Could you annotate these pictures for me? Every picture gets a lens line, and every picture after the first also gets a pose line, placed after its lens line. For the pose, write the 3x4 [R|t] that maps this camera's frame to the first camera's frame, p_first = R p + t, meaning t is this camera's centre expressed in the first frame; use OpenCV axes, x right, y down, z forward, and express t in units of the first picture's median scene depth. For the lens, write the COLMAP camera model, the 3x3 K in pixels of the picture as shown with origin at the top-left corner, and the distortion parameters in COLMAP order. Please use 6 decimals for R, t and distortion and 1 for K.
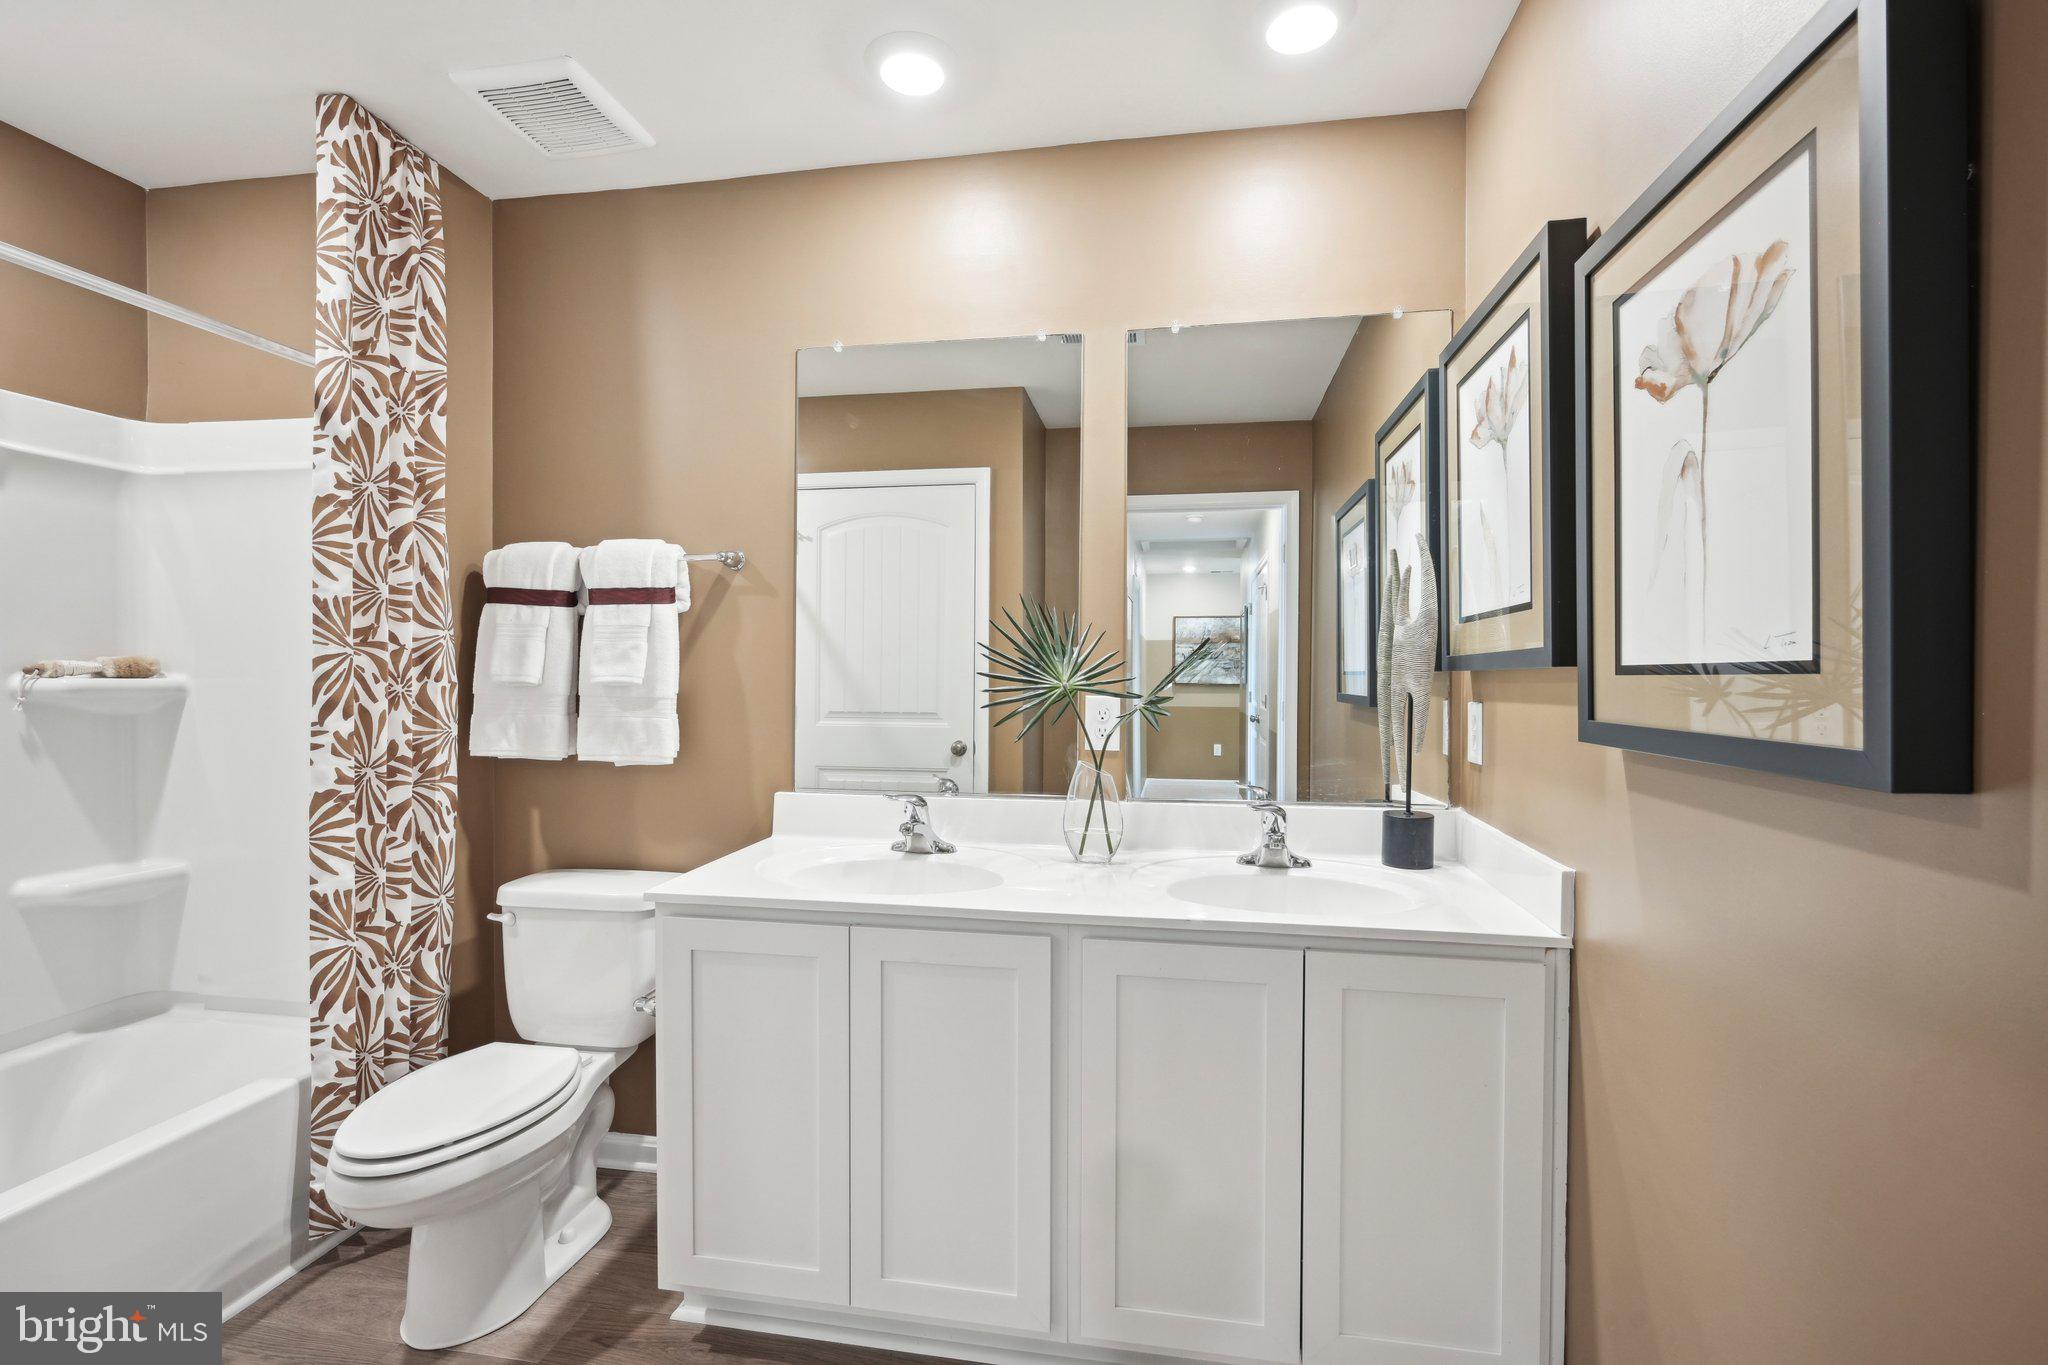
lens RADIAL K [[902.6, 0, 1026.1], [0, 902.6, 680.8], [0, 0, 1]] dist [-0.001297, 0.000066]
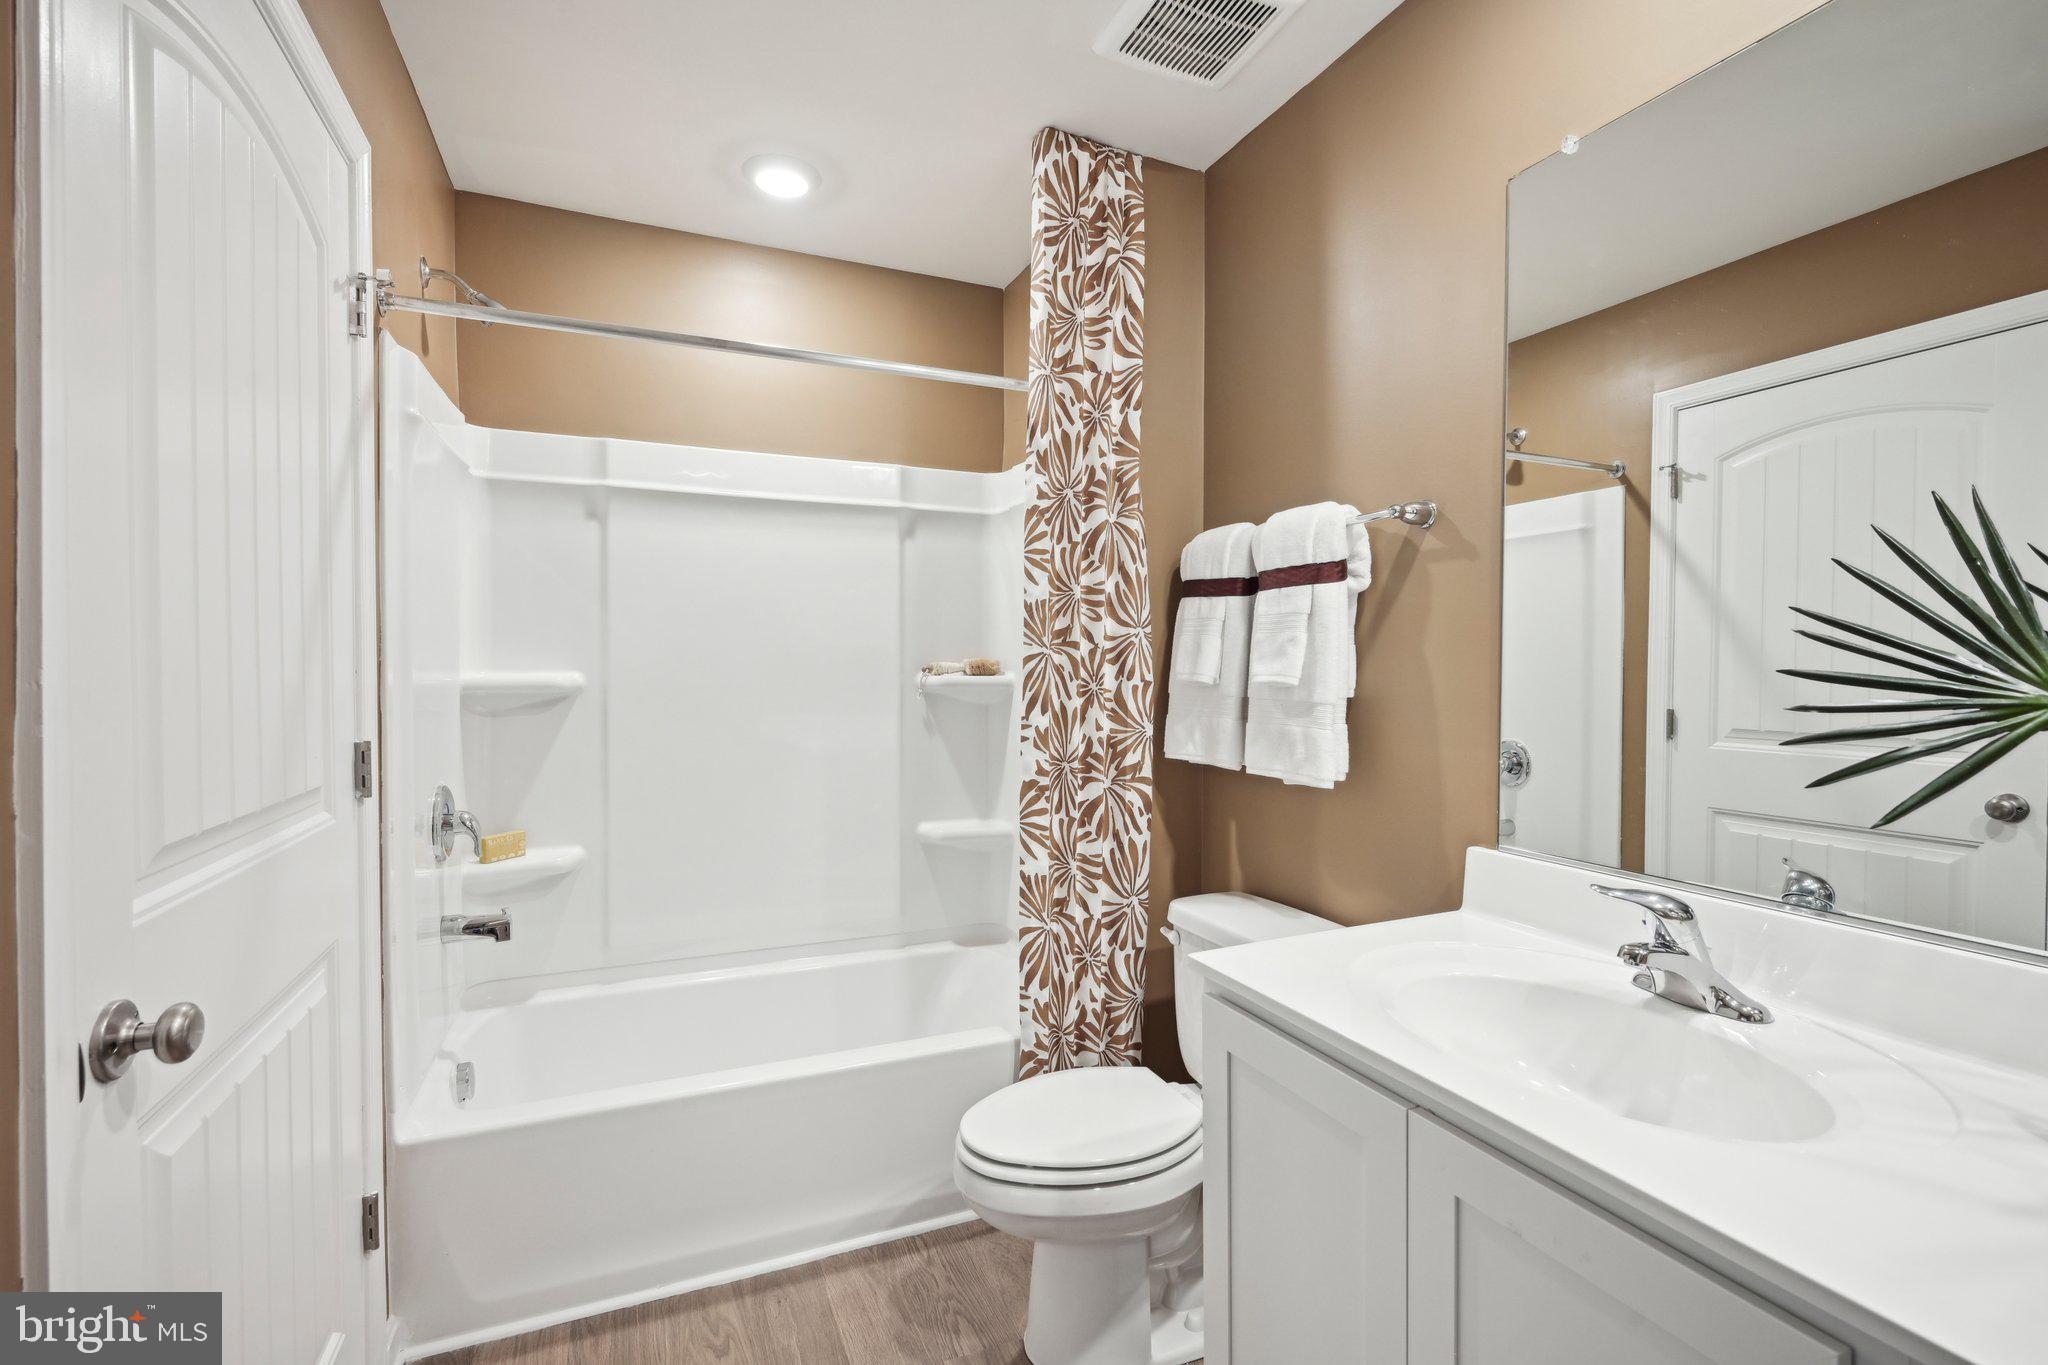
lens RADIAL K [[902.6, 0, 1026.1], [0, 902.6, 680.8], [0, 0, 1]] dist [-0.001297, 0.000066]
pose [[0.540267, 0.008332, -0.841452, 0.118925], [-0.007187, 0.999960, 0.005287, -0.002934], [0.841463, 0.003191, 0.540306, 0.368862]]
